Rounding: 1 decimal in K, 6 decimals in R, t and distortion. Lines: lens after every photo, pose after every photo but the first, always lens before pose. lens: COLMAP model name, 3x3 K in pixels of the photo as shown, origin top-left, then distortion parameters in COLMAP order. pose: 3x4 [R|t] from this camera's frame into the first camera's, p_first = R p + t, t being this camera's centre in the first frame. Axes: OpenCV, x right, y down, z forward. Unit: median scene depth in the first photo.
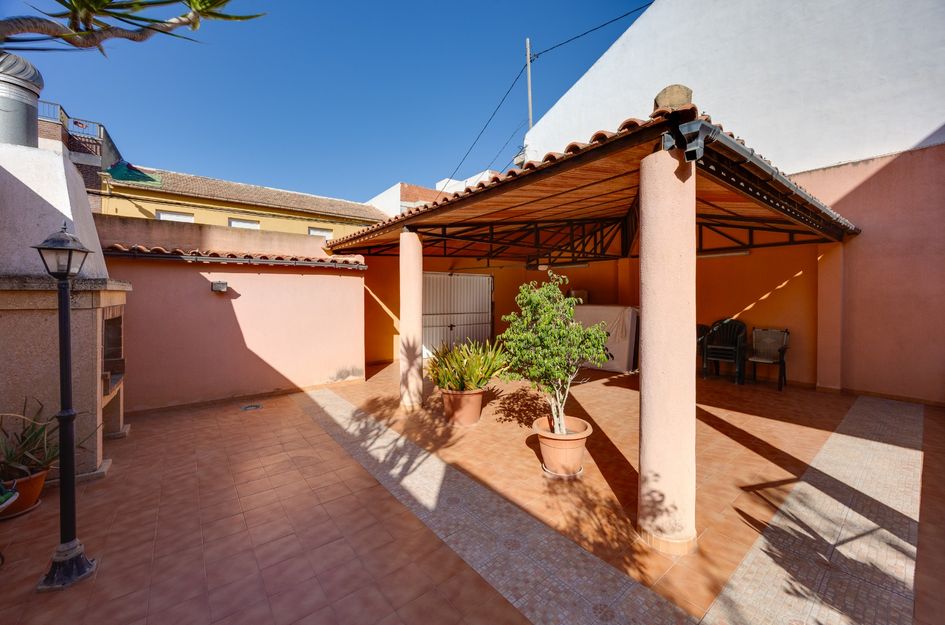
lens RADIAL K [[366.2, 0, 472.3], [0, 366.2, 296.0], [0, 0, 1]] dist [-0.001163, 0.000437]
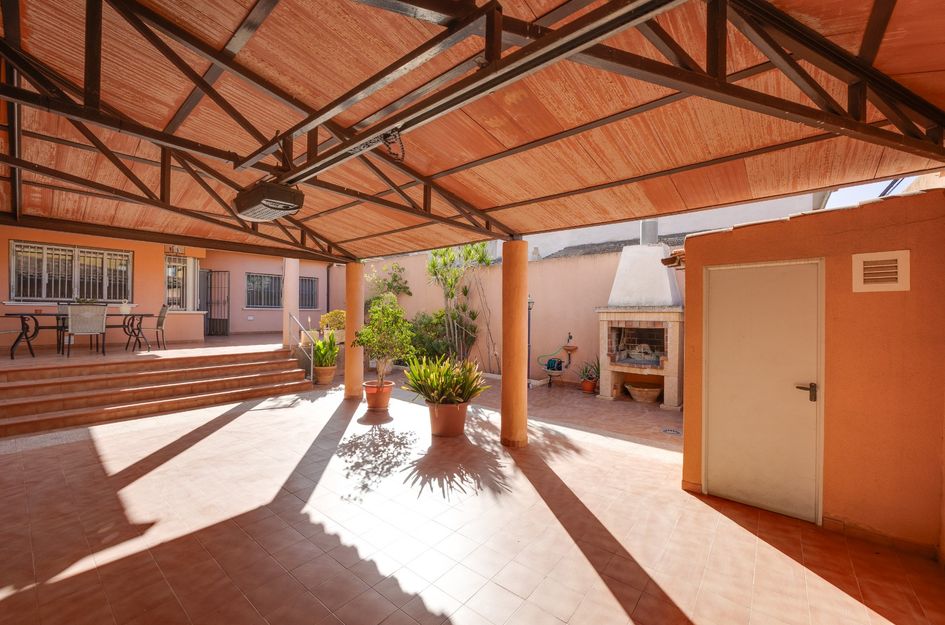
lens RADIAL K [[373.1, 0, 455.6], [0, 373.1, 312.0], [0, 0, 1]] dist [0.000482, -0.000333]
pose [[-0.983330, -0.009674, -0.181571, 0.169961], [-0.009319, 0.999953, -0.002810, 0.000225], [0.181589, -0.001071, -0.983374, 2.362647]]
